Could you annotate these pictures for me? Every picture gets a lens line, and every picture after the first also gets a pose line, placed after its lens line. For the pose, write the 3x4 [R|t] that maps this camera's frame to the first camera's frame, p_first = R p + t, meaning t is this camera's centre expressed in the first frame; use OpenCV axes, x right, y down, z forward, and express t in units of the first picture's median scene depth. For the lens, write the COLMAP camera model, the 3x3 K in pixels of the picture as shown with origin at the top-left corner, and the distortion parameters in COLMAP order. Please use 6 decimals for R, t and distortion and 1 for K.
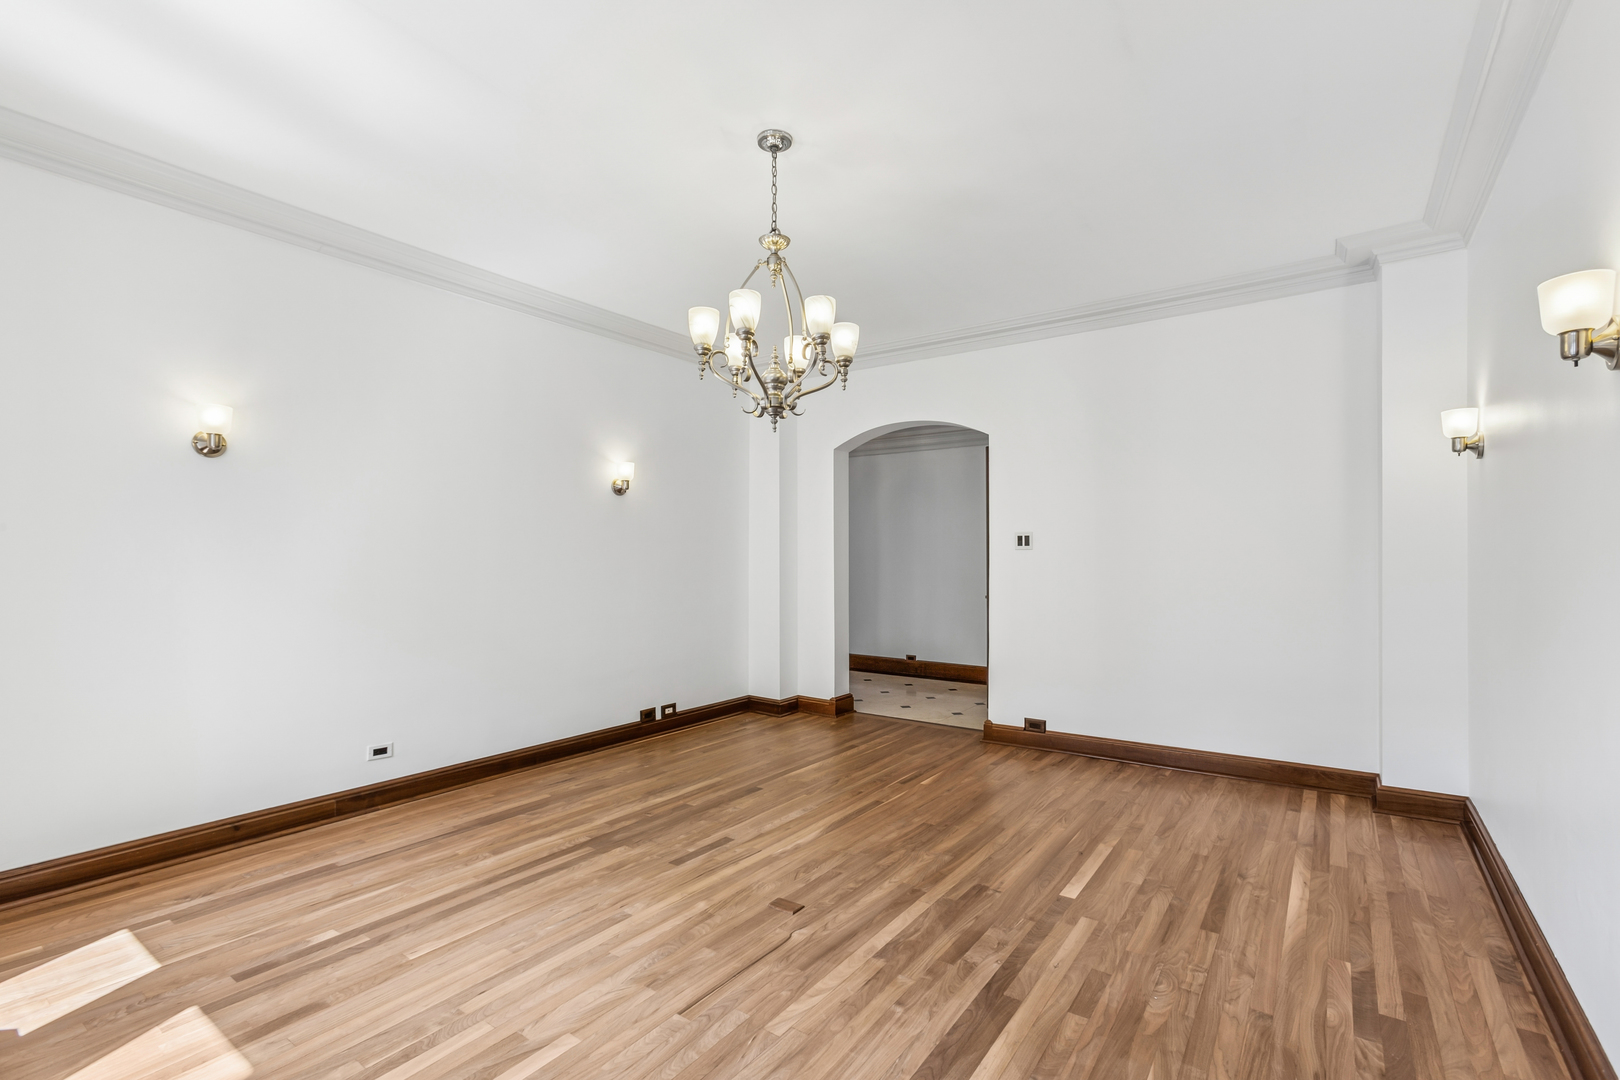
lens RADIAL K [[728.0, 0, 816.0], [0, 728.0, 546.4], [0, 0, 1]] dist [-0.005297, 0.002044]
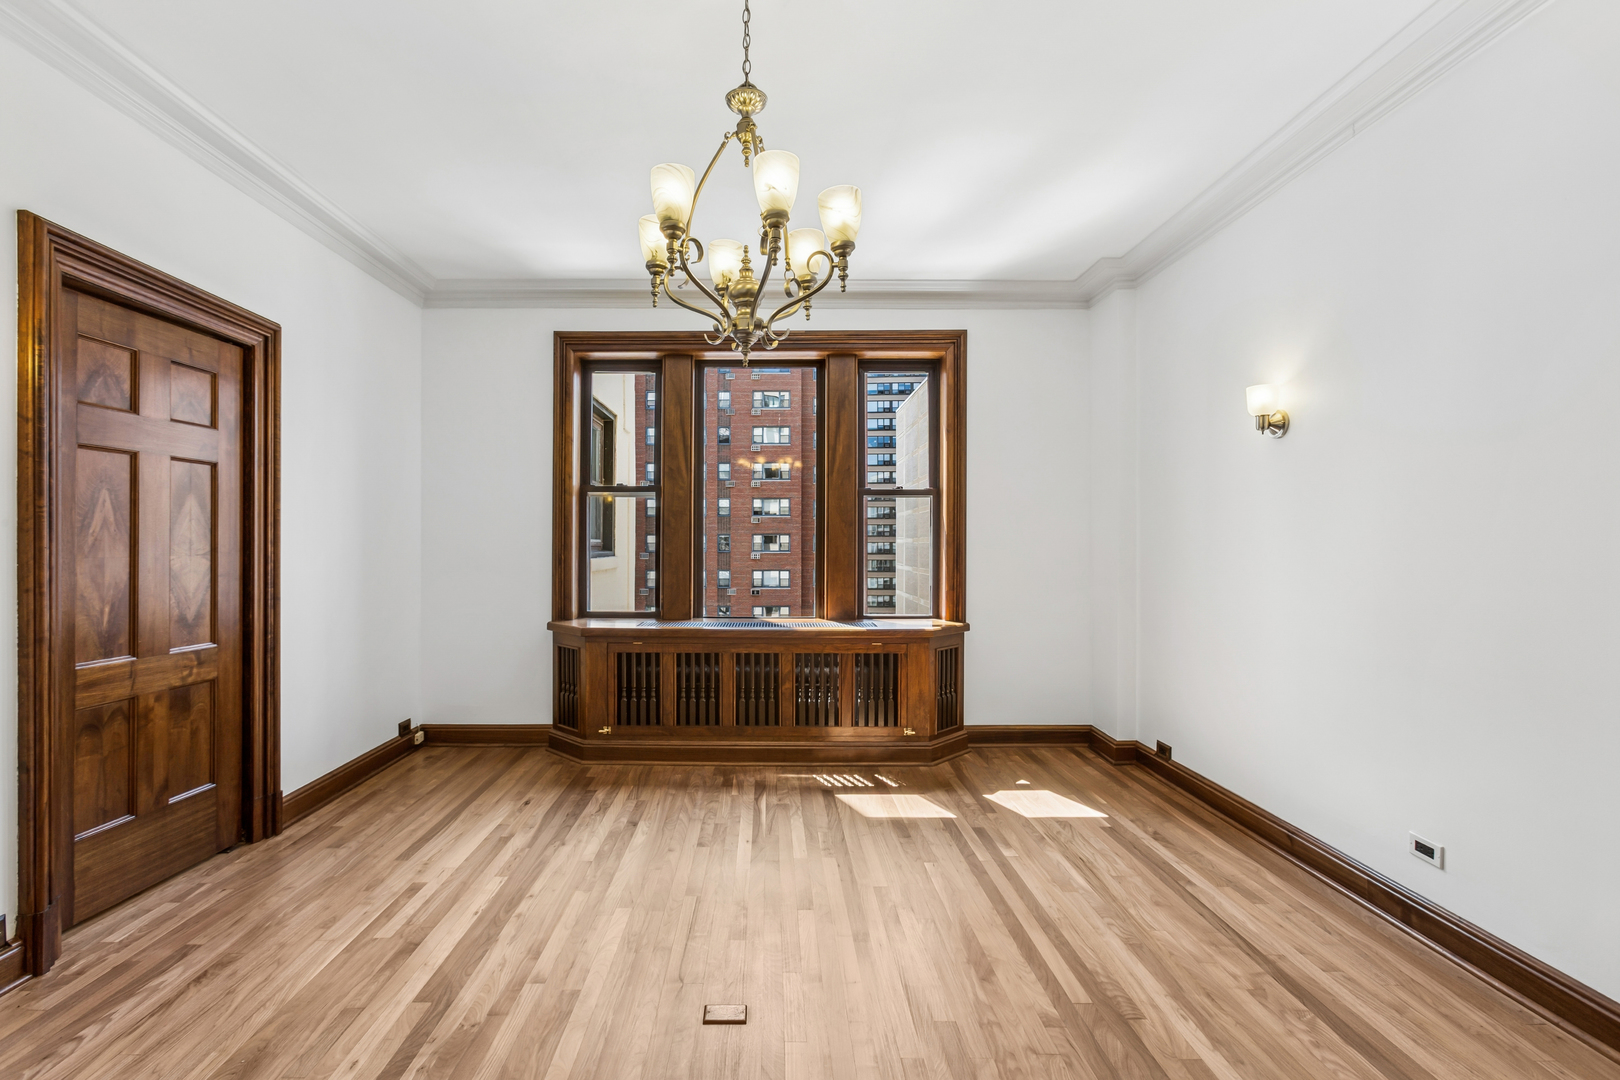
lens RADIAL K [[728.0, 0, 816.4], [0, 728.0, 533.9], [0, 0, 1]] dist [-0.005297, 0.002044]
pose [[-0.777701, 0.003253, -0.628626, 0.387014], [0.004616, 0.999989, -0.000536, -0.030148], [0.628617, -0.003318, -0.777708, 1.735831]]
